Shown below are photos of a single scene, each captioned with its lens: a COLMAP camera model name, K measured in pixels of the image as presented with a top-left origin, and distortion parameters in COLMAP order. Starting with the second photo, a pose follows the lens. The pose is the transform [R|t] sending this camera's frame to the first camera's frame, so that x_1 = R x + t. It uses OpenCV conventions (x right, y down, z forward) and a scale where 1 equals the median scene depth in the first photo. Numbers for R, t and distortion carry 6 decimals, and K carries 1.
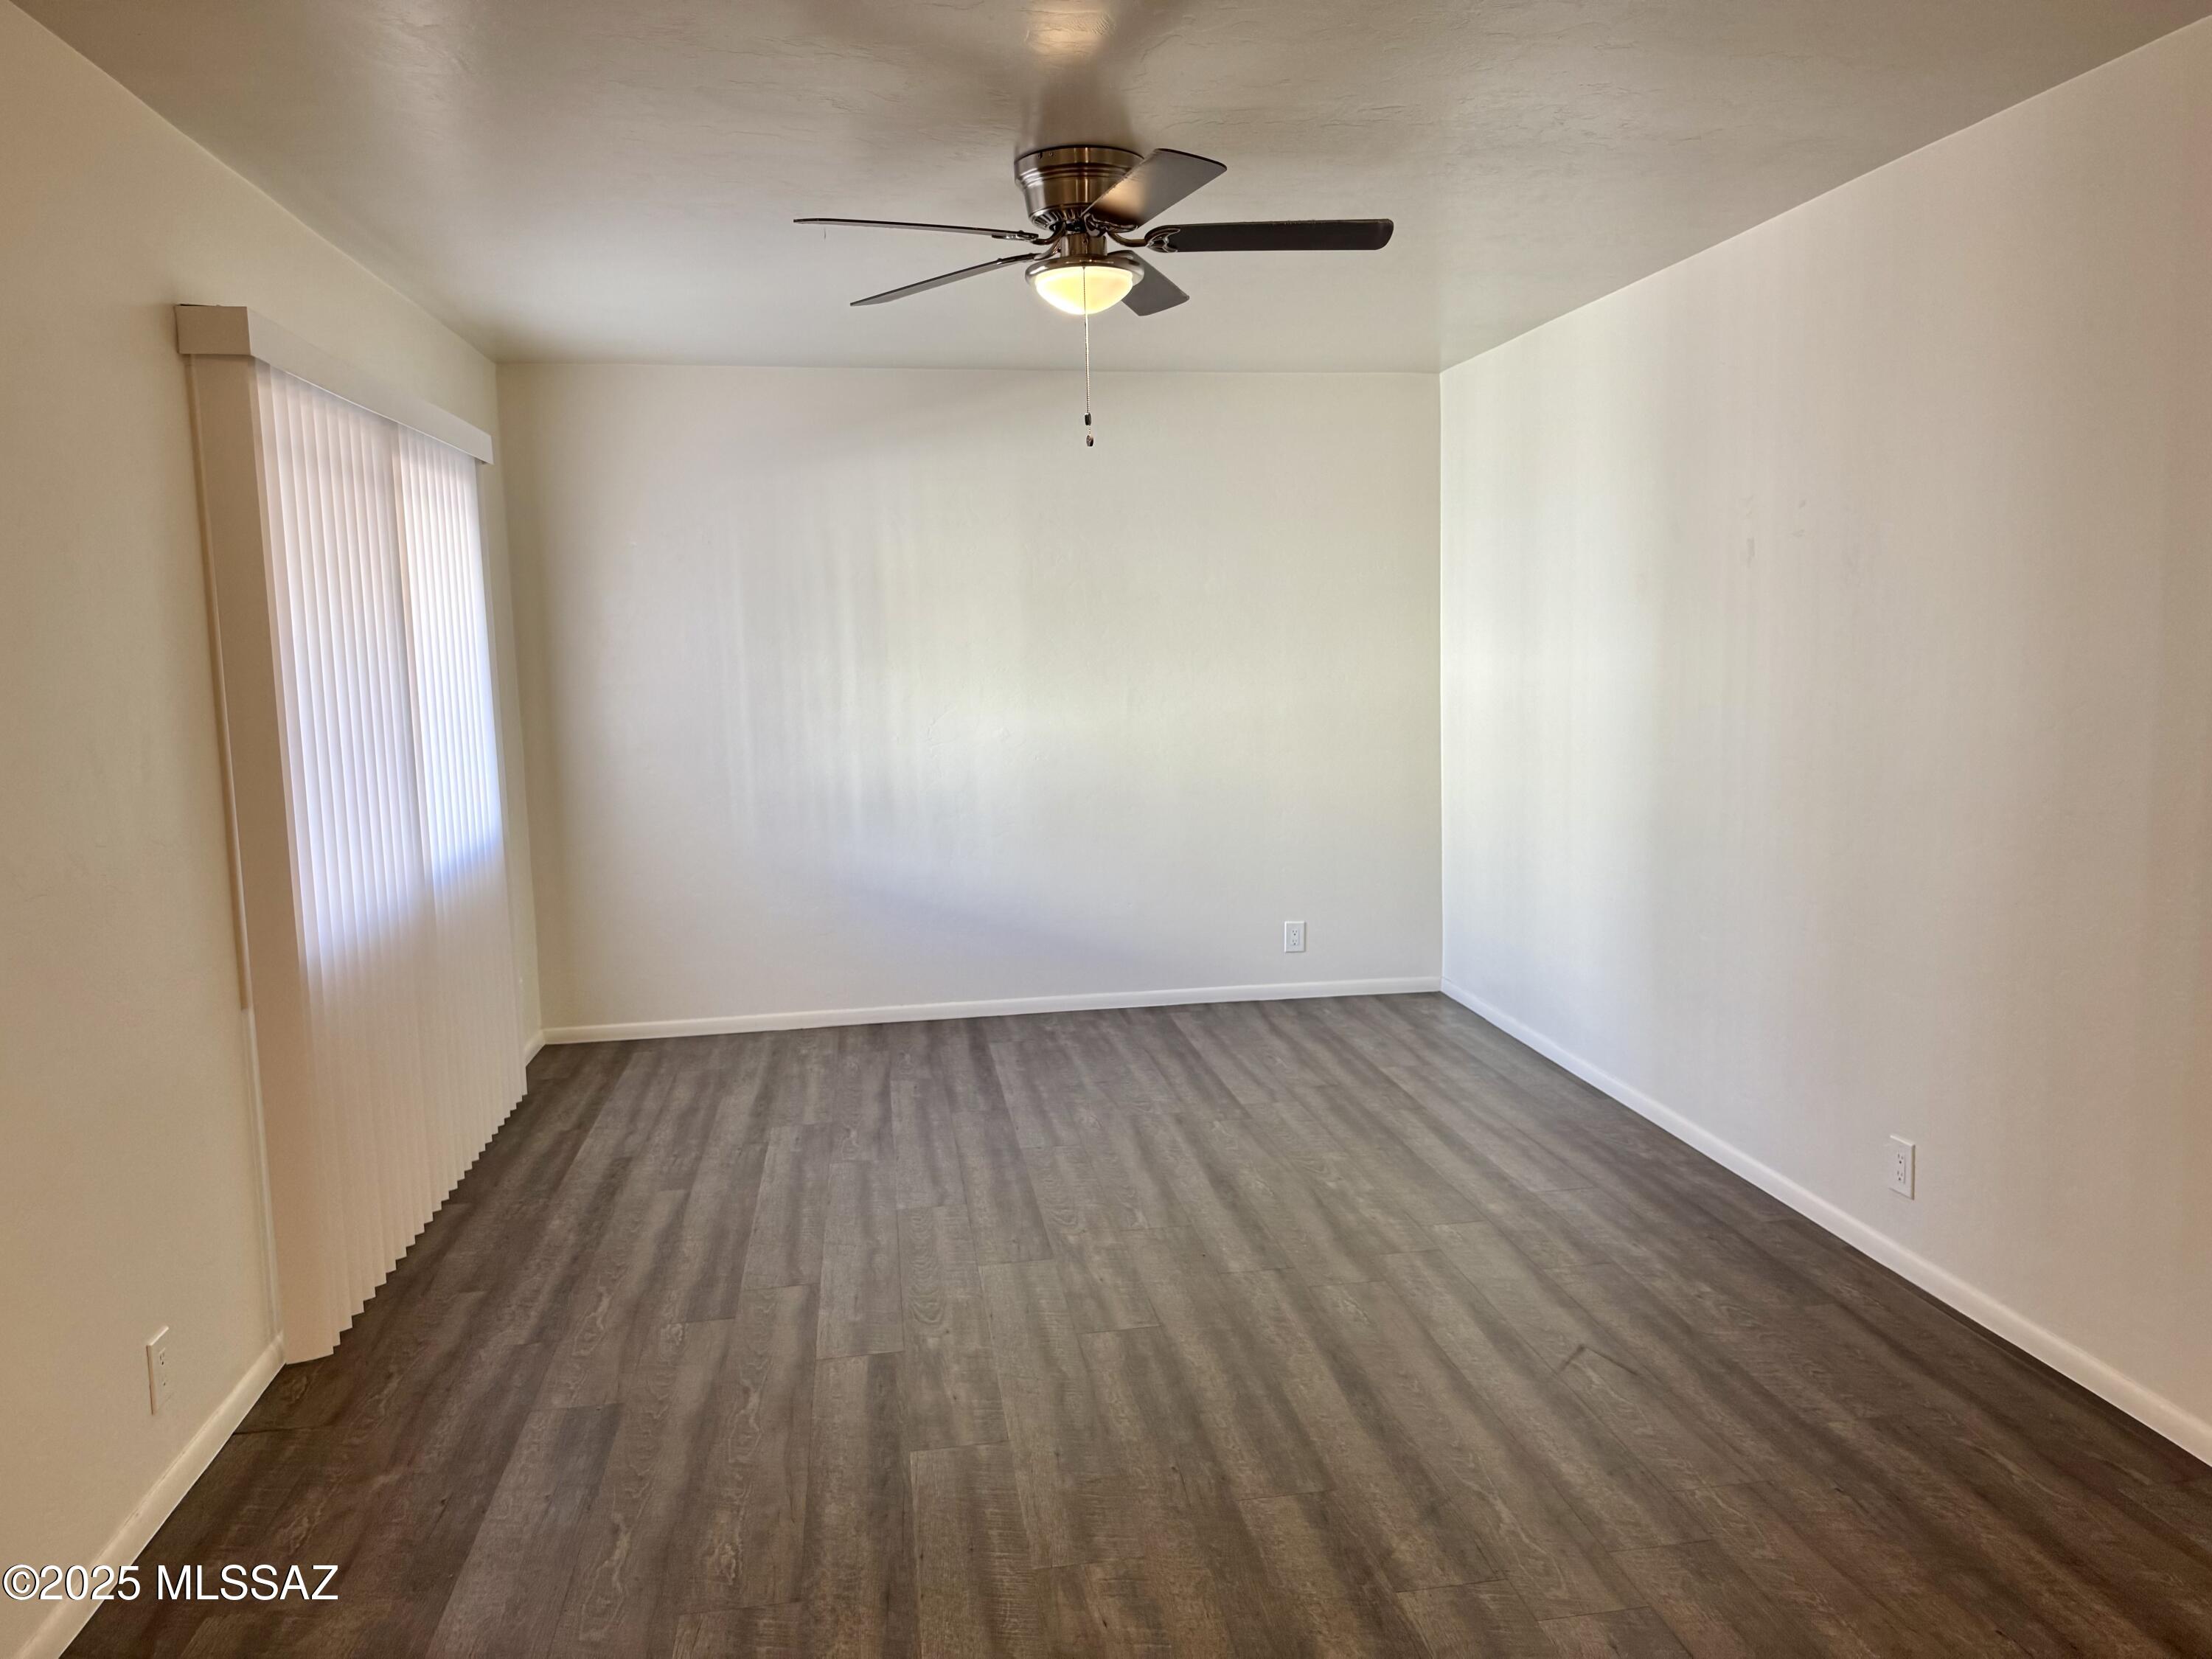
lens RADIAL K [[1570.2, 0, 1078.2], [0, 1570.2, 797.3], [0, 0, 1]] dist [0.114849, -0.185314]
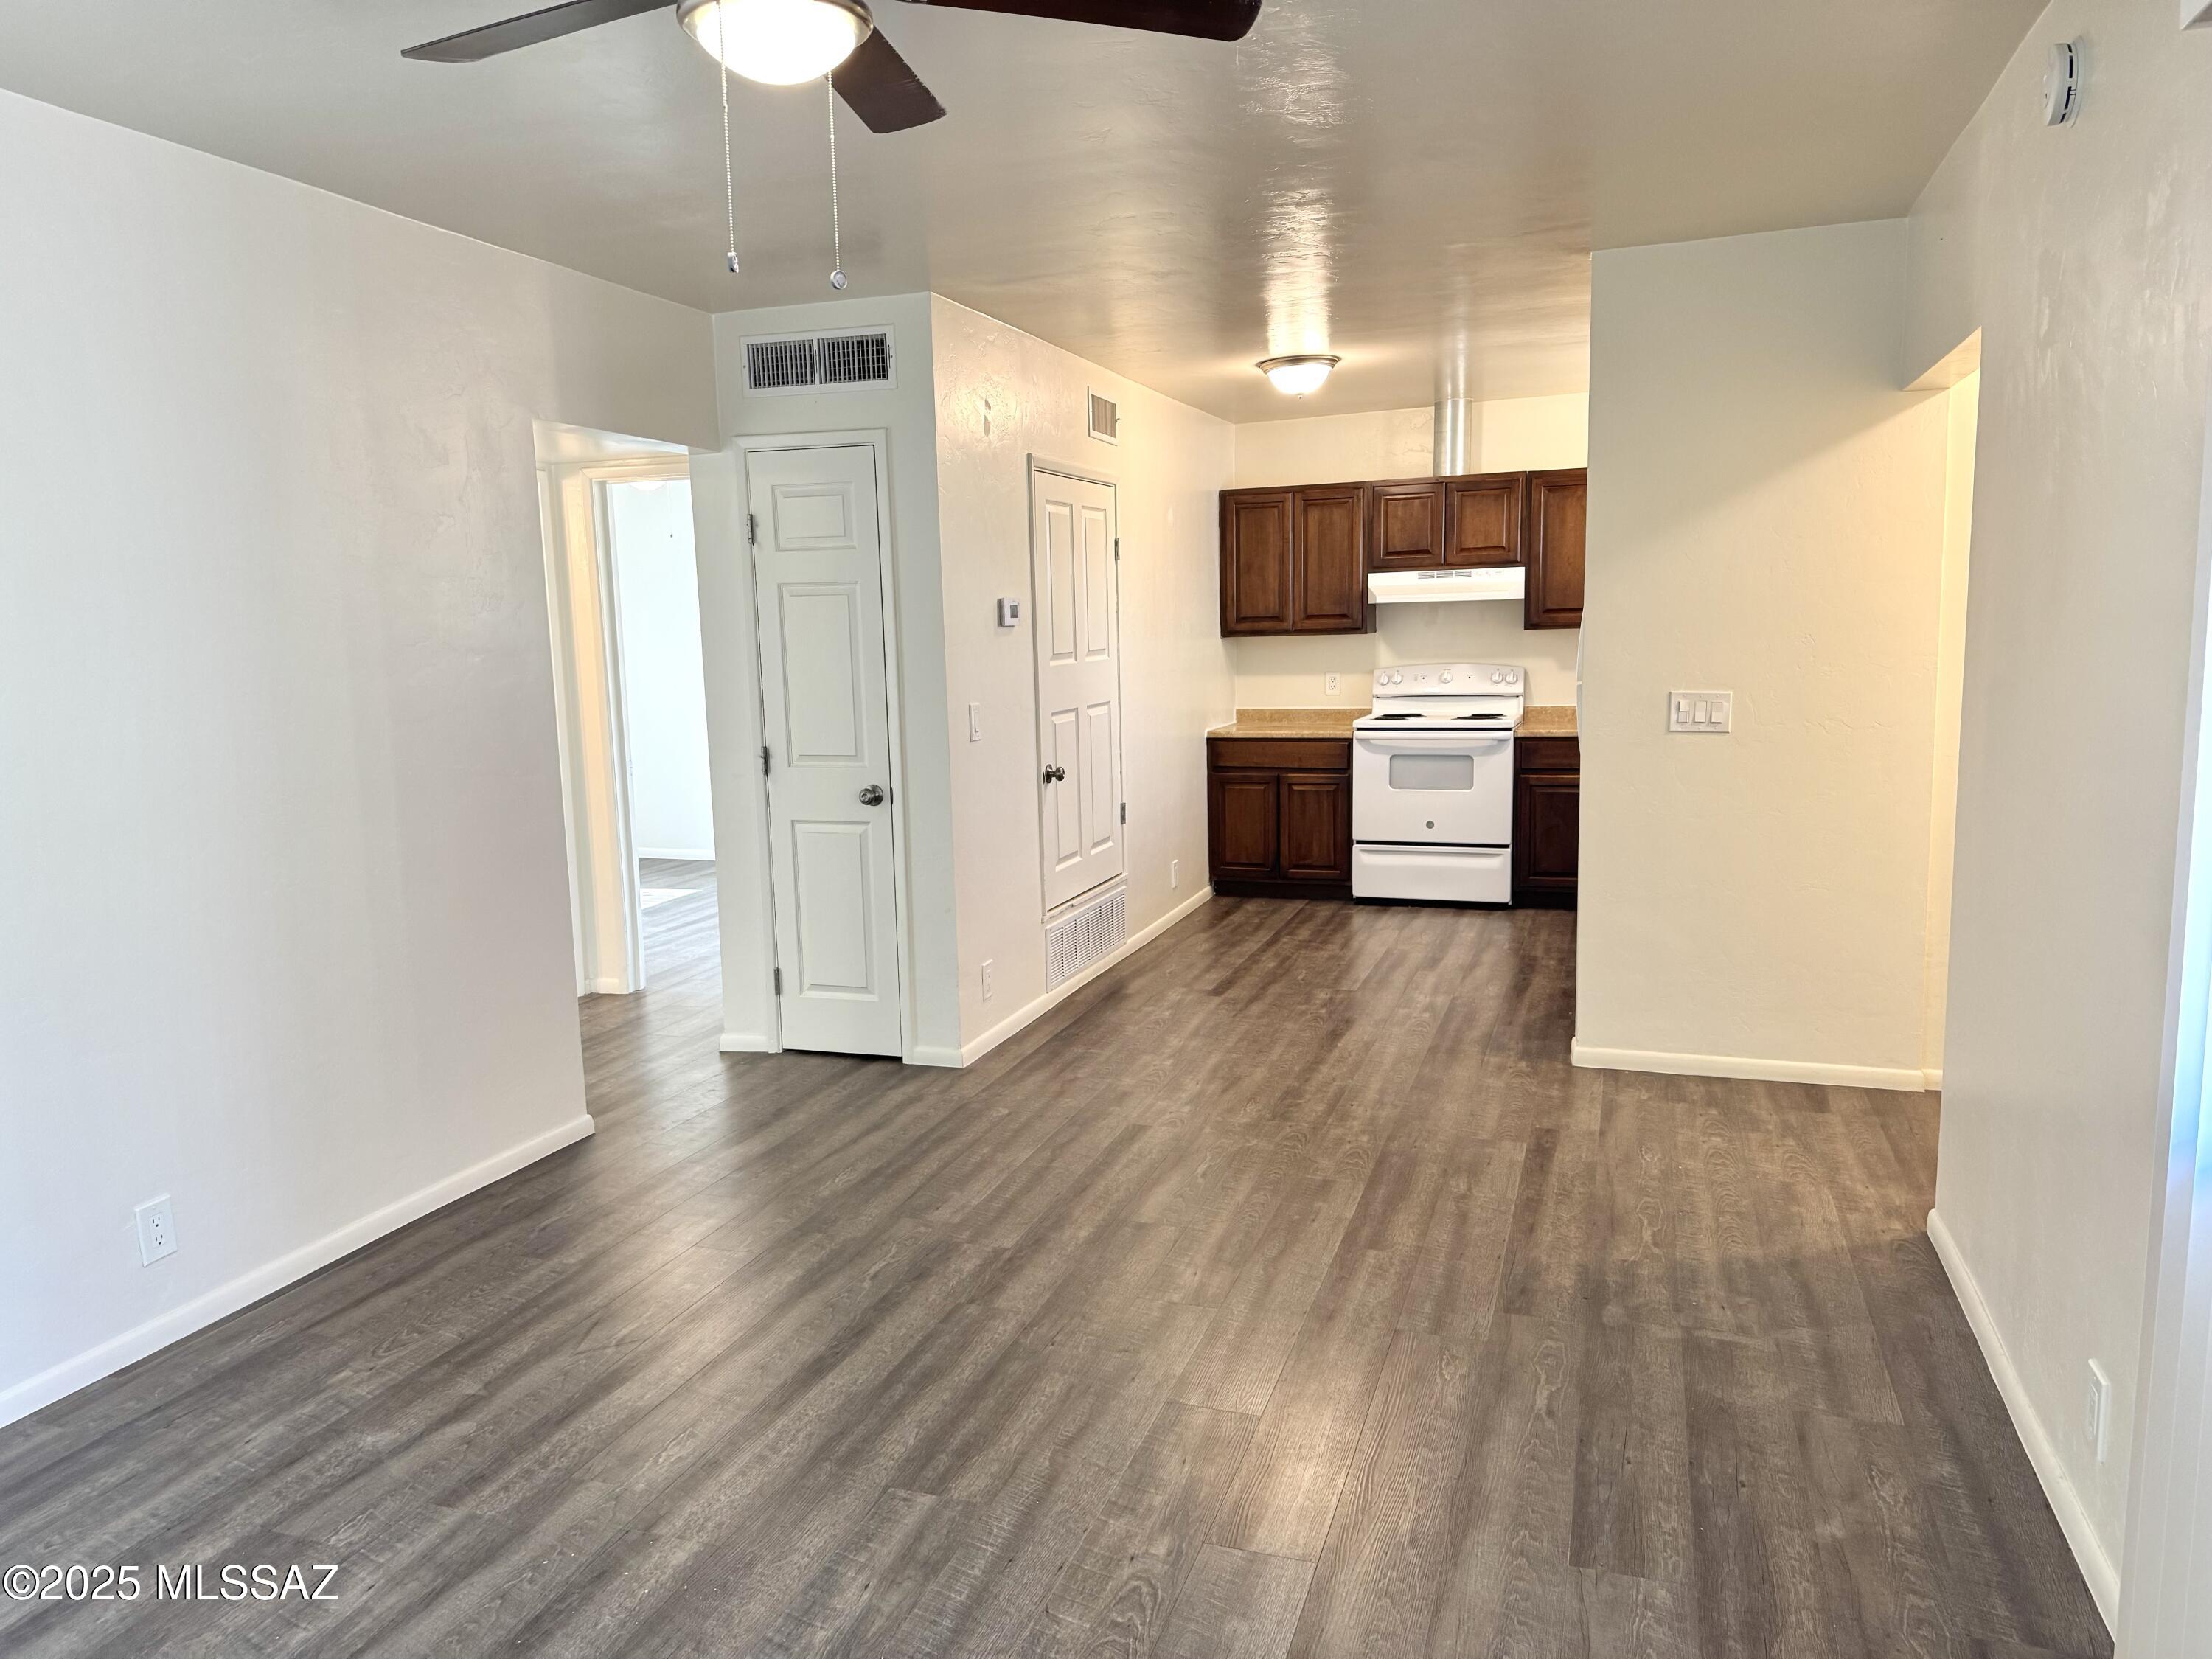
lens RADIAL K [[1538.2, 0, 1101.7], [0, 1538.2, 833.8], [0, 0, 1]] dist [0.150318, -0.290061]
pose [[-0.892411, -0.015106, 0.450971, -0.391869], [0.094263, 0.971146, 0.219064, -0.143777], [-0.441268, 0.238005, -0.865238, 1.562787]]
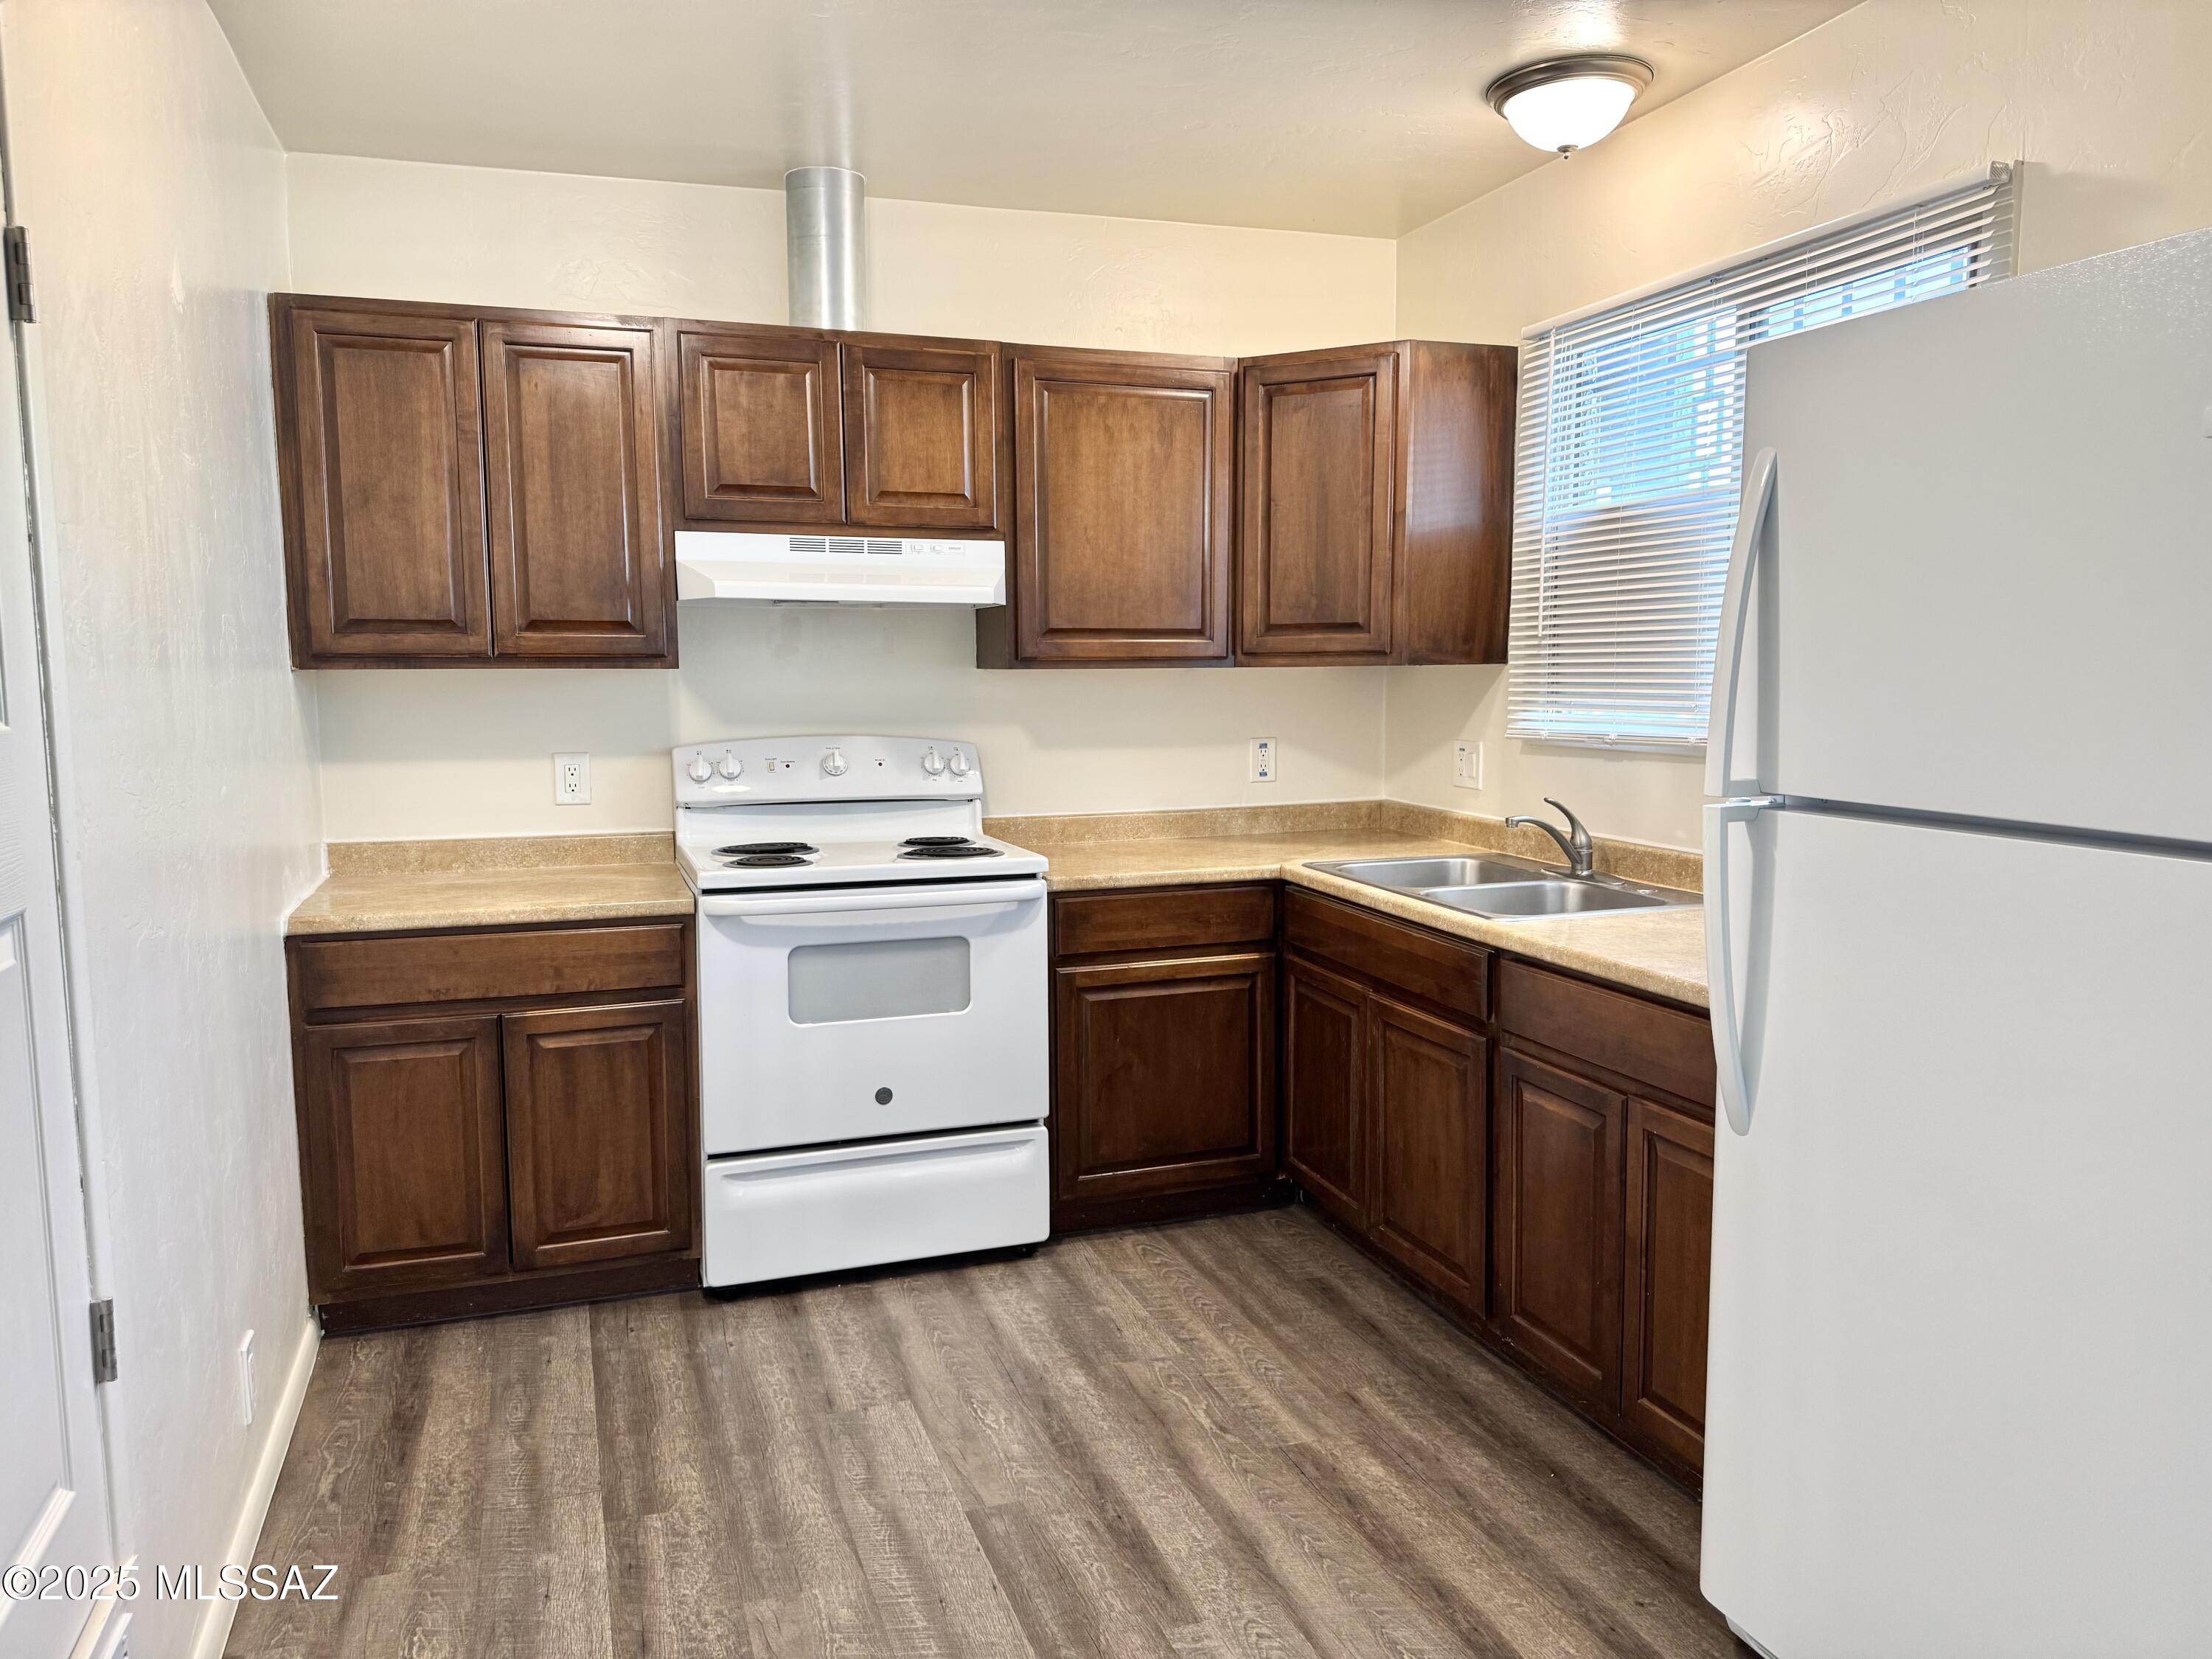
lens RADIAL K [[1538.2, 0, 1101.7], [0, 1538.2, 833.8], [0, 0, 1]] dist [0.150318, -0.290061]
pose [[-0.978797, 0.052708, -0.197933, 0.243036], [0.008689, 0.976139, 0.216971, -0.002158], [0.204647, 0.210651, -0.955901, 0.363397]]
